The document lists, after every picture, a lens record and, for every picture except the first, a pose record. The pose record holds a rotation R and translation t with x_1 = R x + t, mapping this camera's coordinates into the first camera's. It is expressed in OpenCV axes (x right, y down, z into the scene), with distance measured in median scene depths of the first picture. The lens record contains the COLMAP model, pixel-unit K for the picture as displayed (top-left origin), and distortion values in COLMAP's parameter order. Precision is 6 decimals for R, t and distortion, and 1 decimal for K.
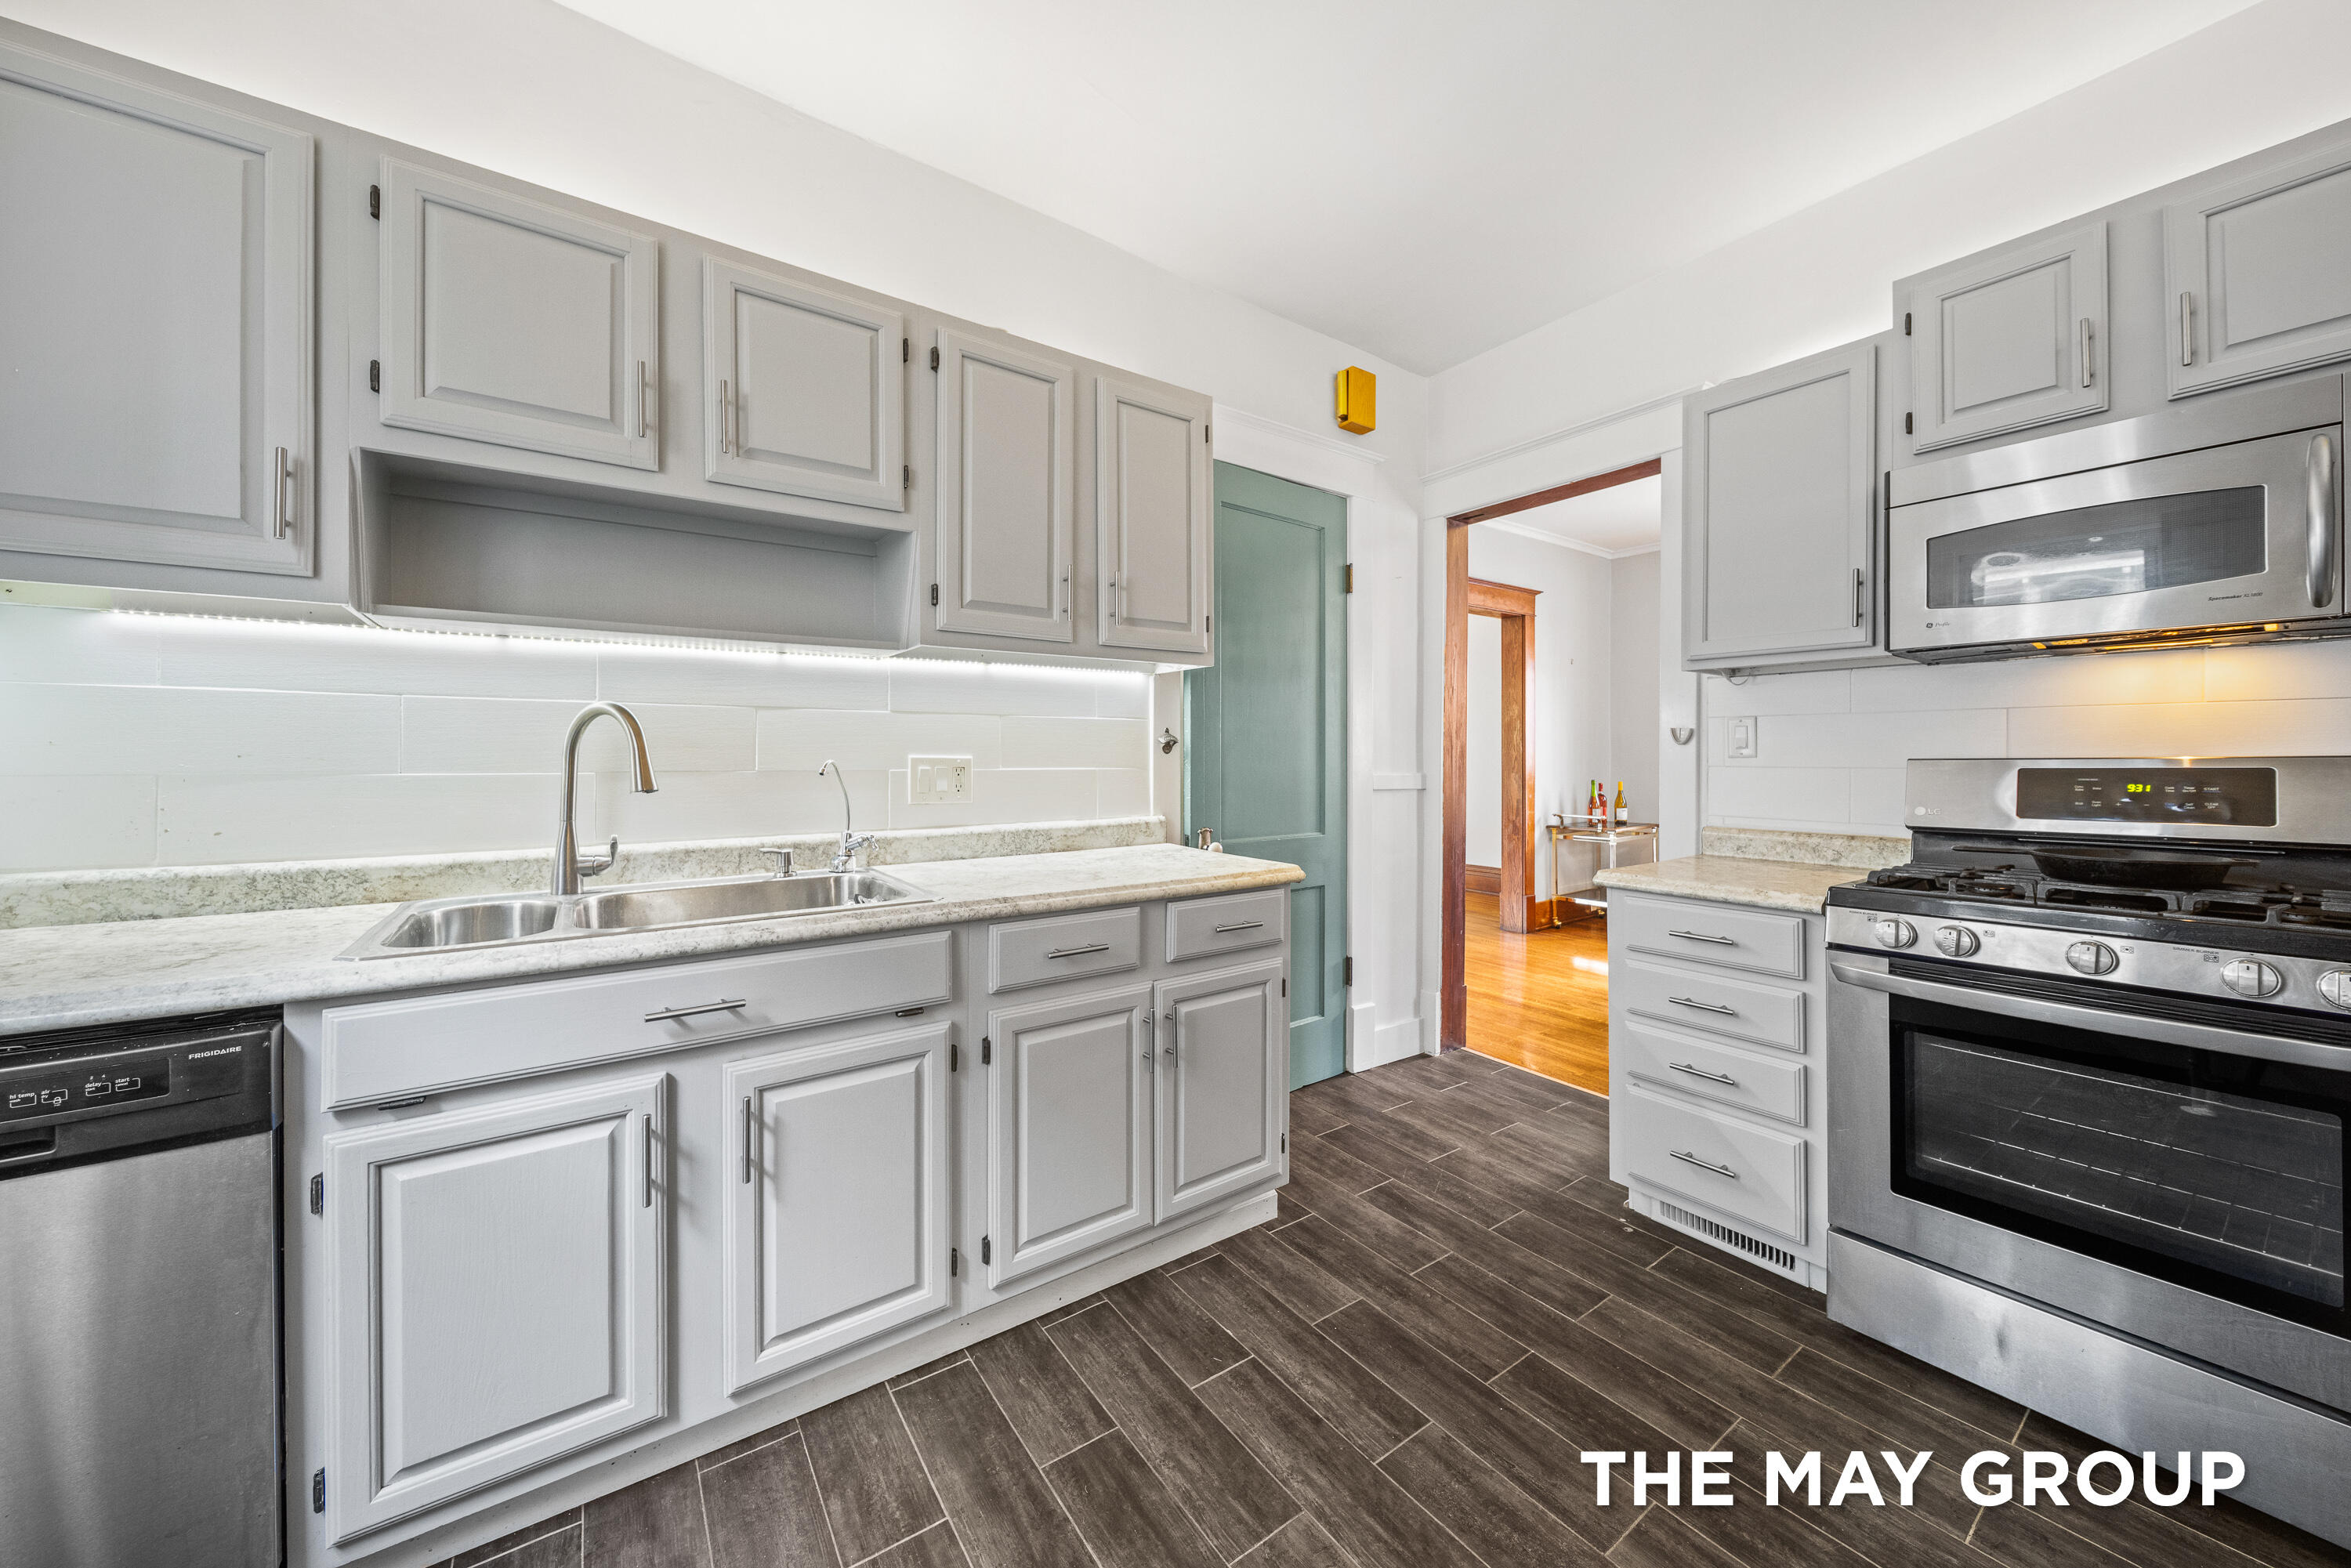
lens RADIAL K [[818.0, 0, 1174.0], [0, 818.0, 764.1], [0, 0, 1]] dist [-0.007566, -0.000757]
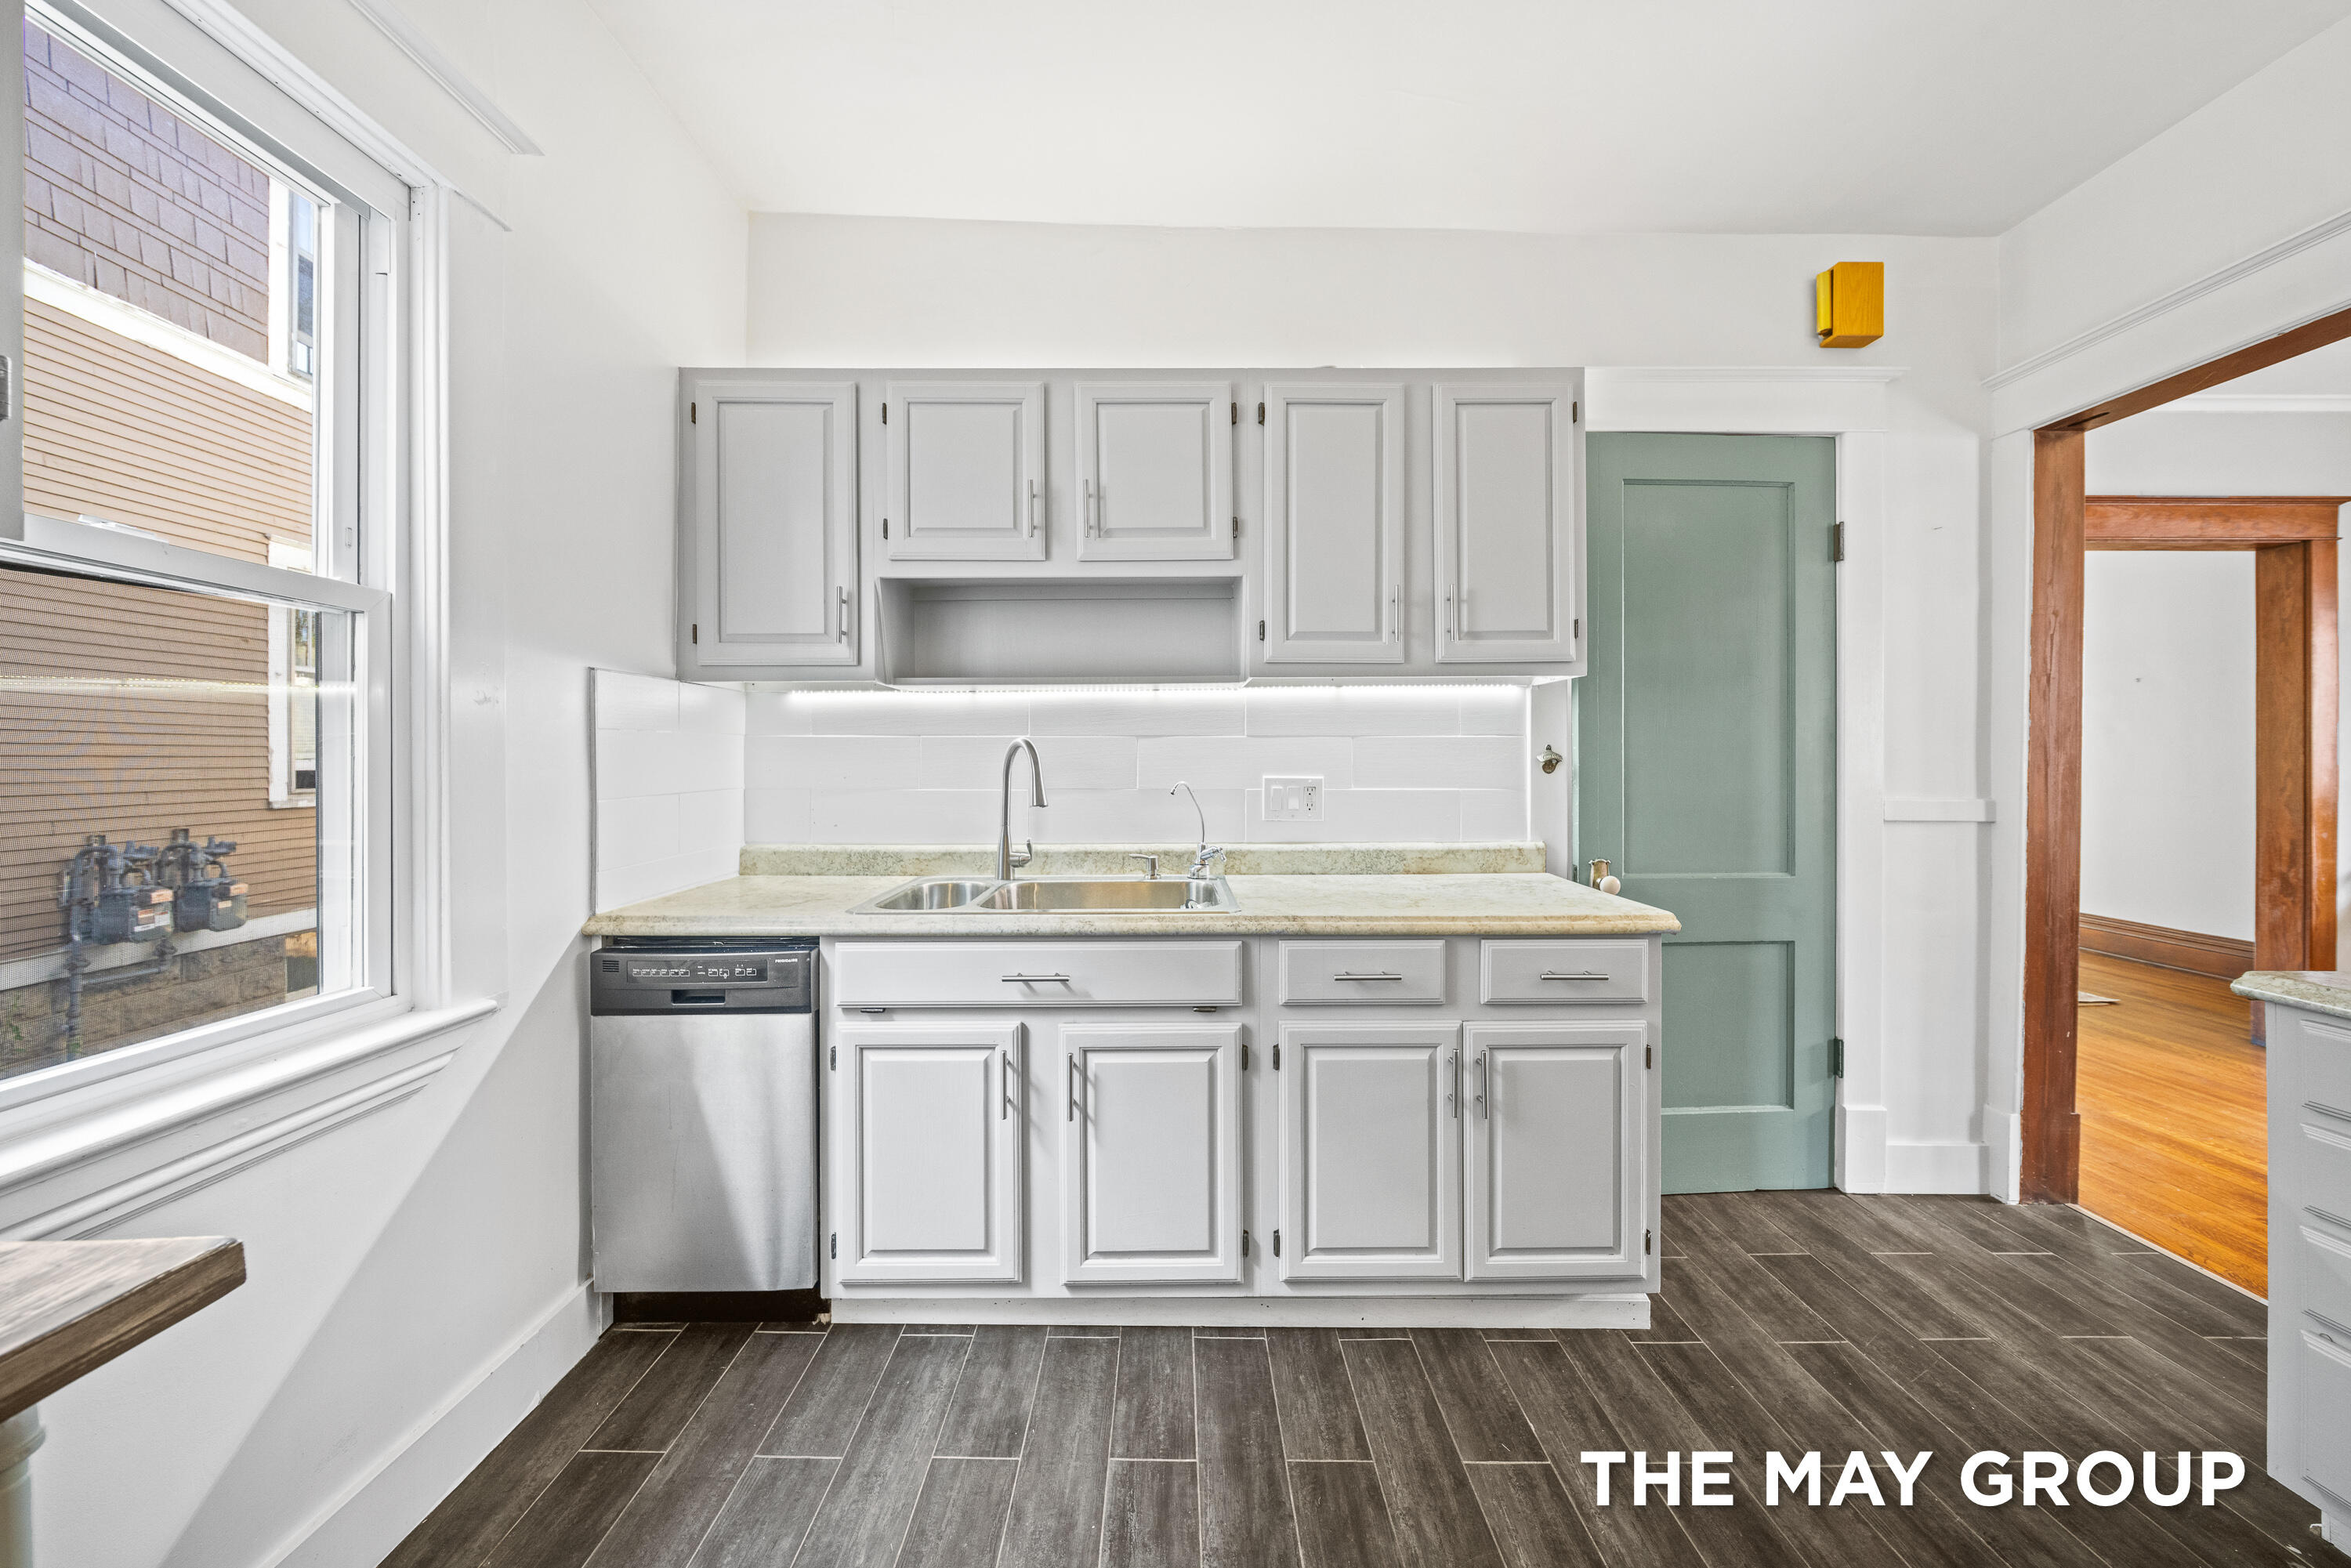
lens RADIAL K [[818.0, 0, 1172.4], [0, 818.0, 773.8], [0, 0, 1]] dist [-0.007566, -0.000757]
pose [[0.818828, 0.006672, -0.574000, 0.242815], [-0.003833, 0.999974, 0.006155, -0.023600], [0.574026, -0.002840, 0.818832, 0.041601]]
